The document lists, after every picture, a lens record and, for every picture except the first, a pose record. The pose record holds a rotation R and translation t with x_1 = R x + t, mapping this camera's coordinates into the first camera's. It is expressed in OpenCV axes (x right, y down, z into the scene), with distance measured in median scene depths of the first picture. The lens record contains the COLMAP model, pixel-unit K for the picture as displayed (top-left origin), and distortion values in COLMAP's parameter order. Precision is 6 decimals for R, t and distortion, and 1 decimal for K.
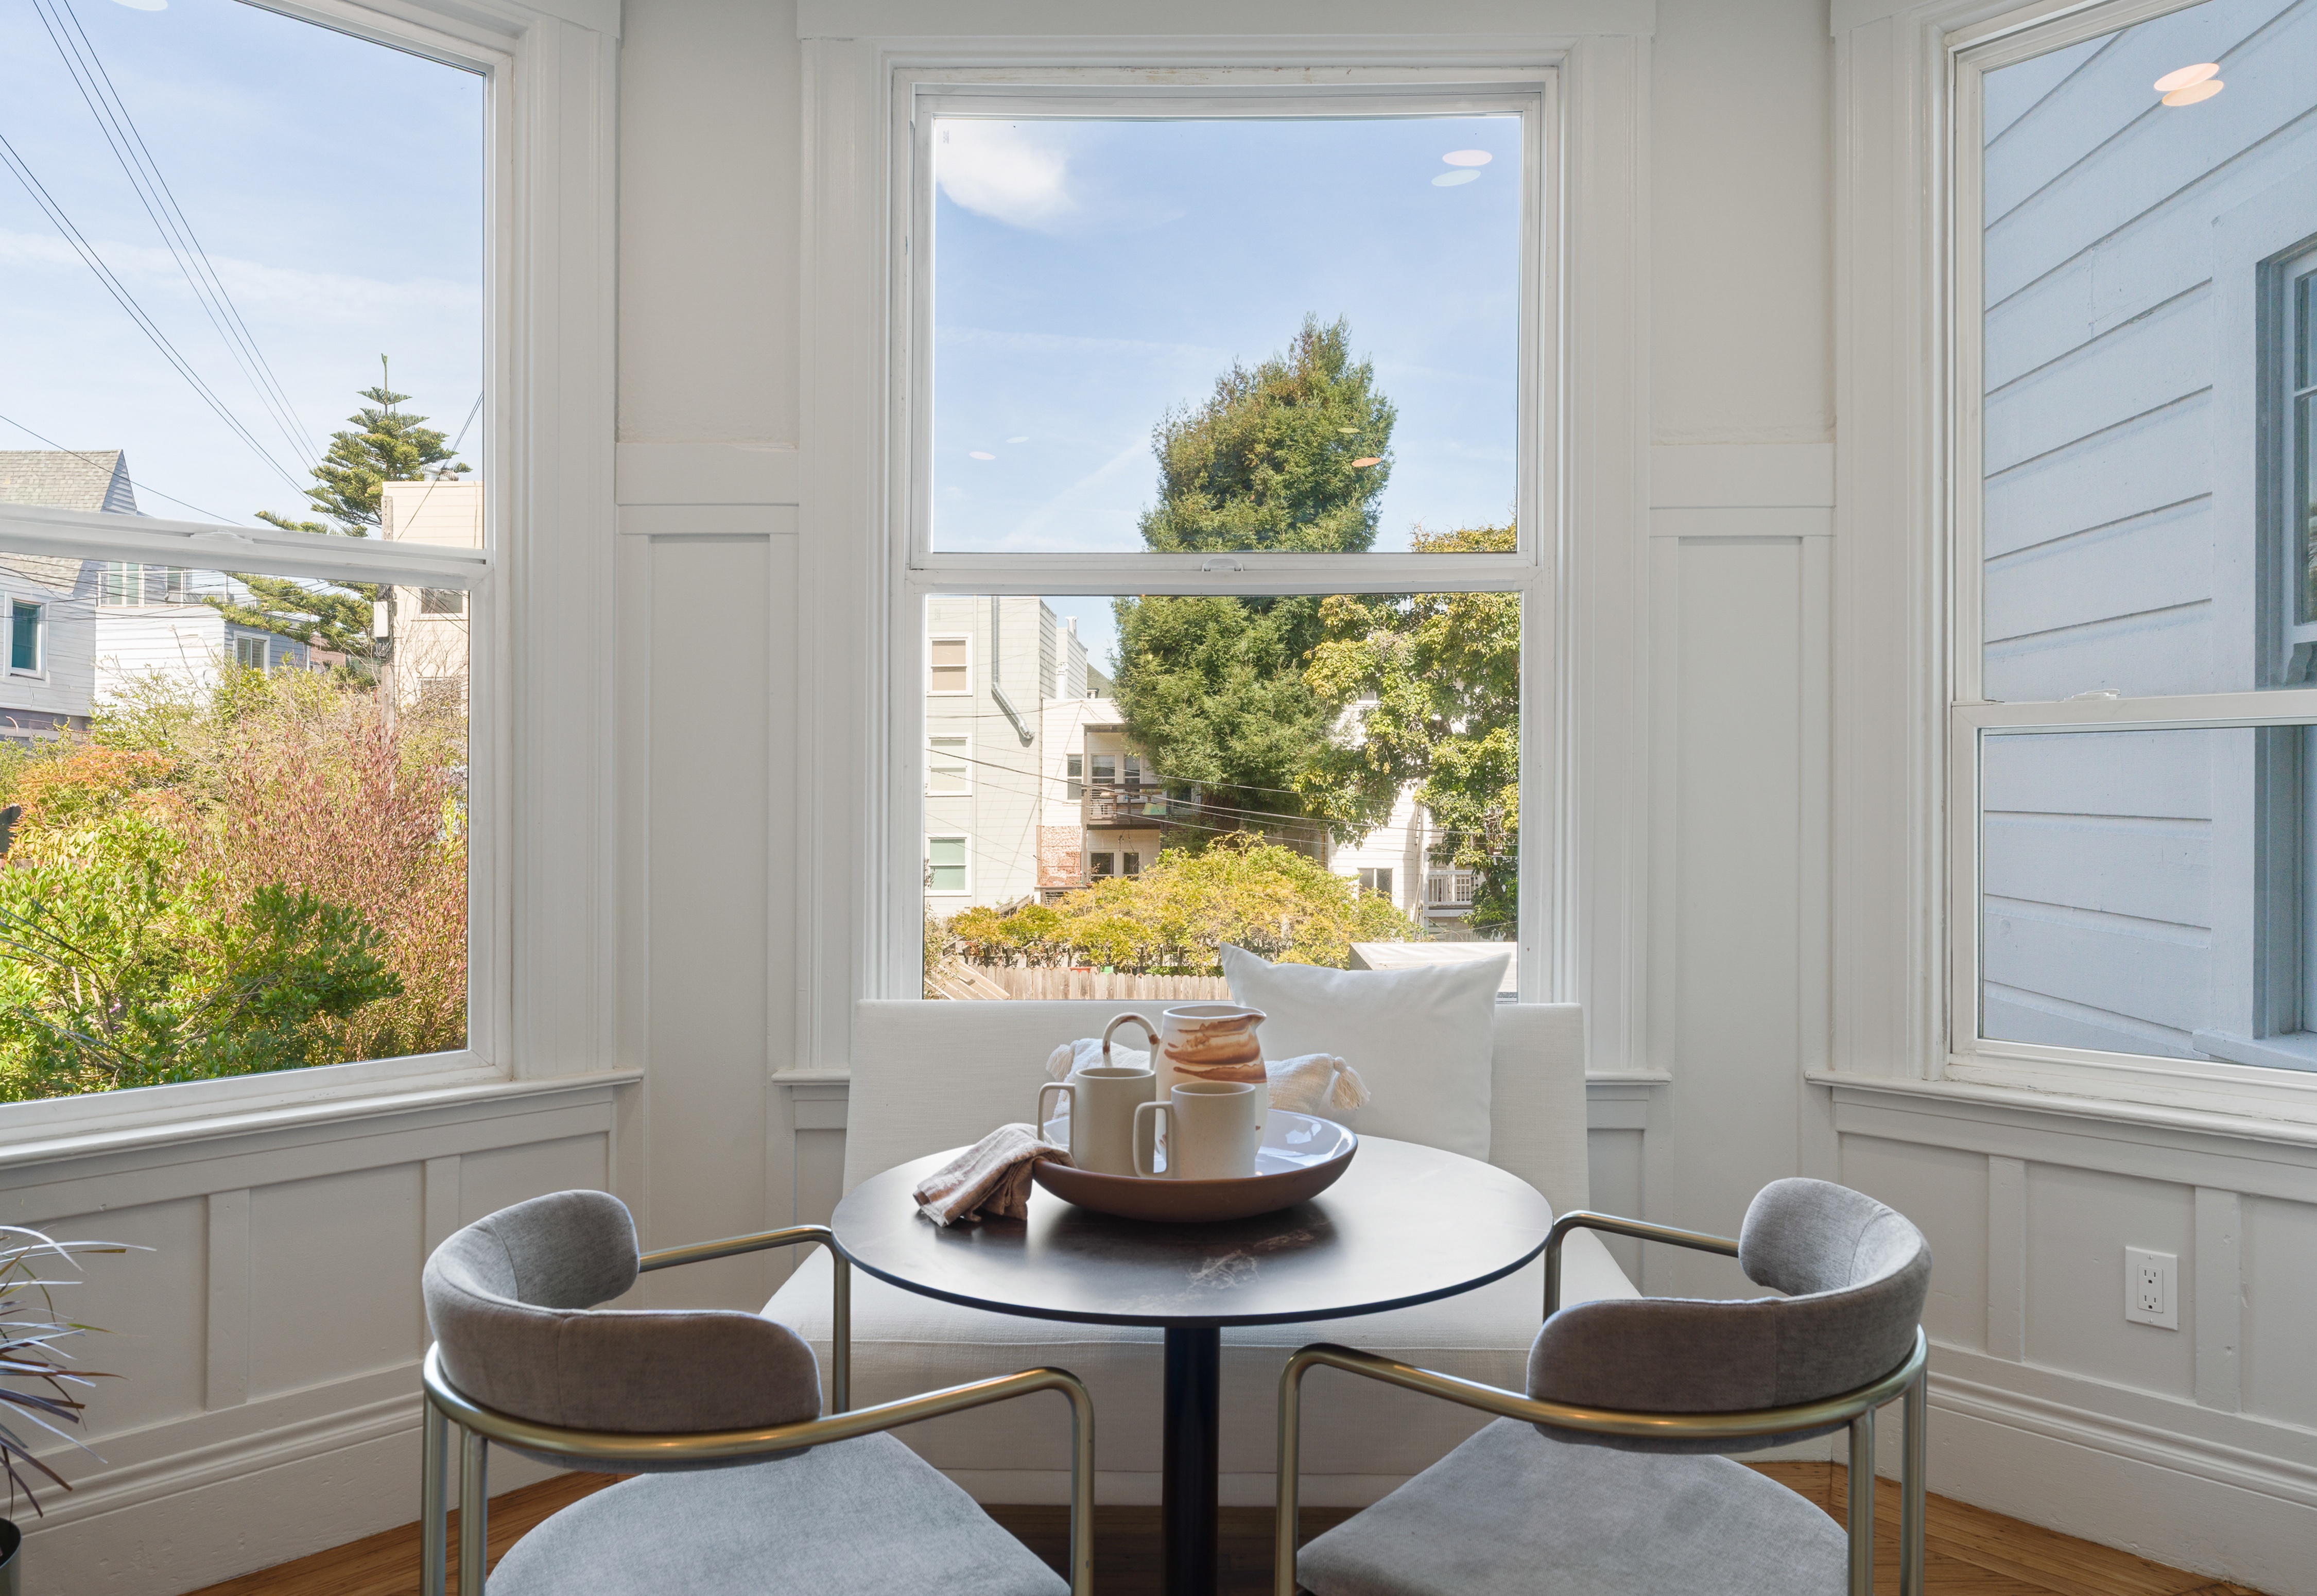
lens RADIAL K [[1533.1, 0, 1221.0], [0, 1533.1, 791.5], [0, 0, 1]] dist [-0.004952, 0.000623]
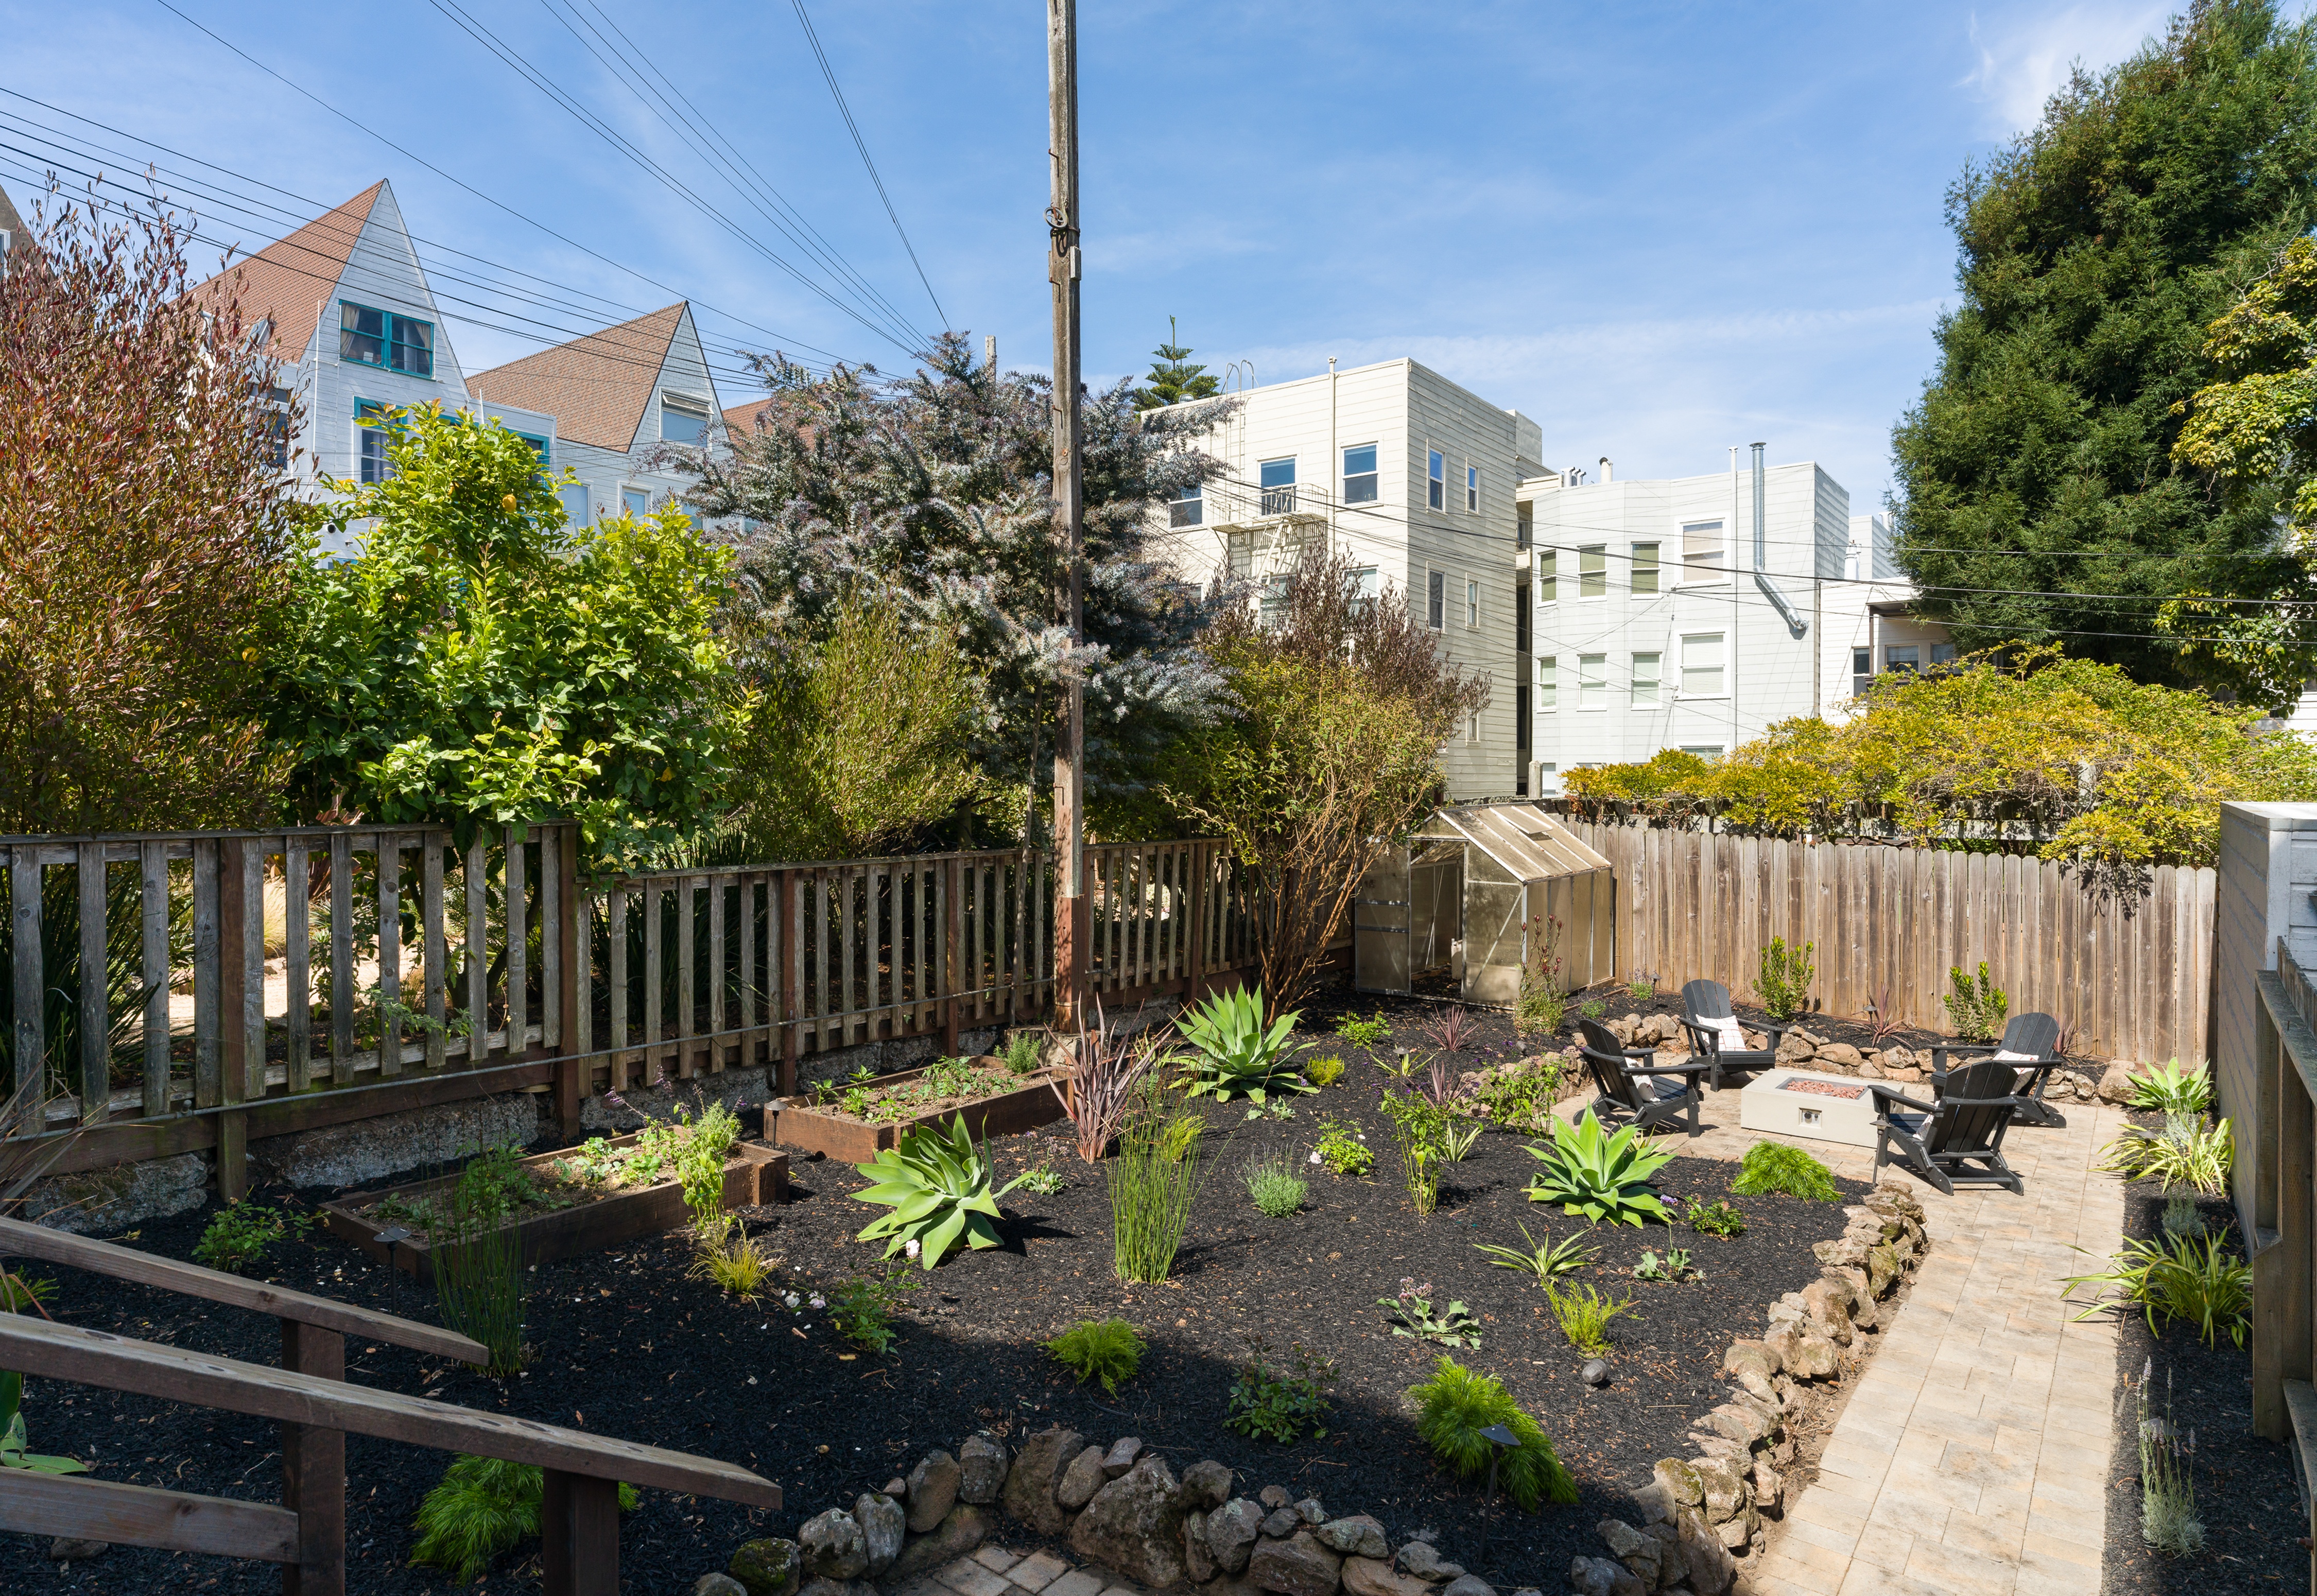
lens RADIAL K [[1333.2, 0, 1182.5], [0, 1333.2, 766.0], [0, 0, 1]] dist [-0.001005, 0.001197]
pose [[0.806704, 0.000551, -0.590956, 0.048109], [-0.006285, 0.999951, -0.007648, 0.067662], [0.590922, 0.009884, 0.806668, 0.281098]]
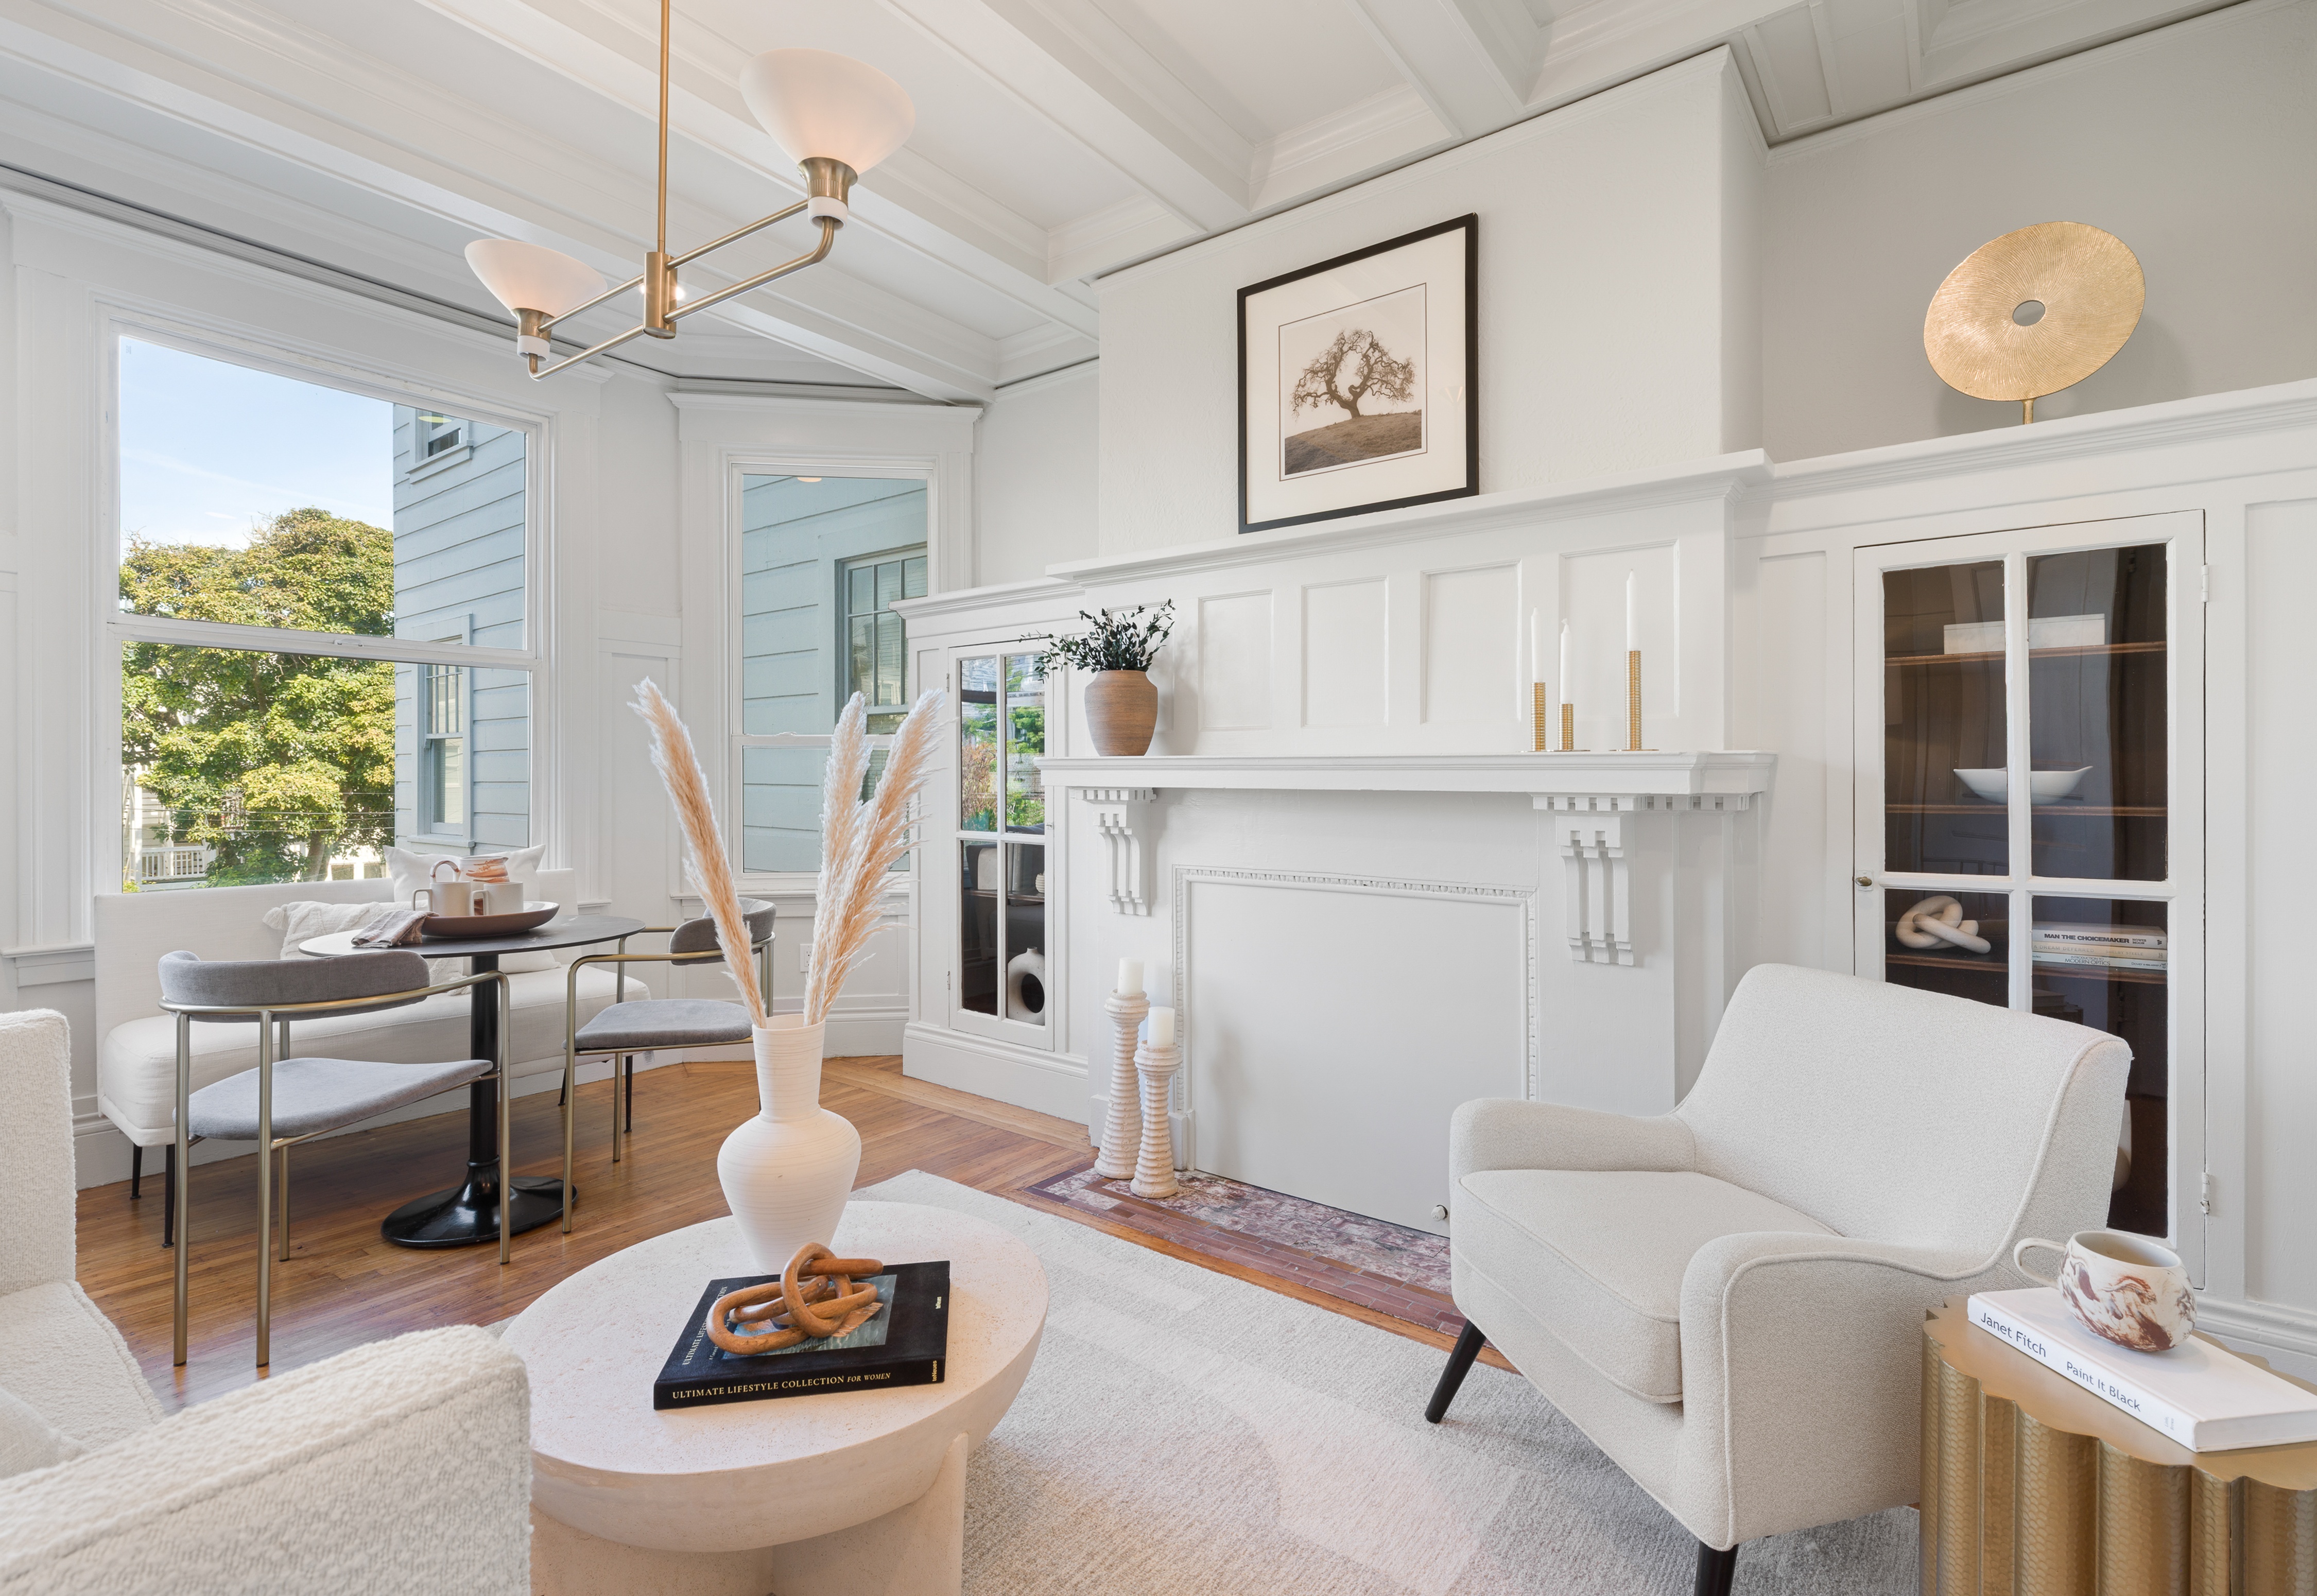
lens RADIAL K [[1071.8, 0, 1158.3], [0, 1071.8, 775.1], [0, 0, 1]] dist [0.001942, 0.000174]
pose [[0.607219, 0.006167, 0.794510, -0.037243], [-0.003353, 0.999981, -0.005199, 0.000996], [-0.794527, 0.000493, 0.607228, -0.045837]]
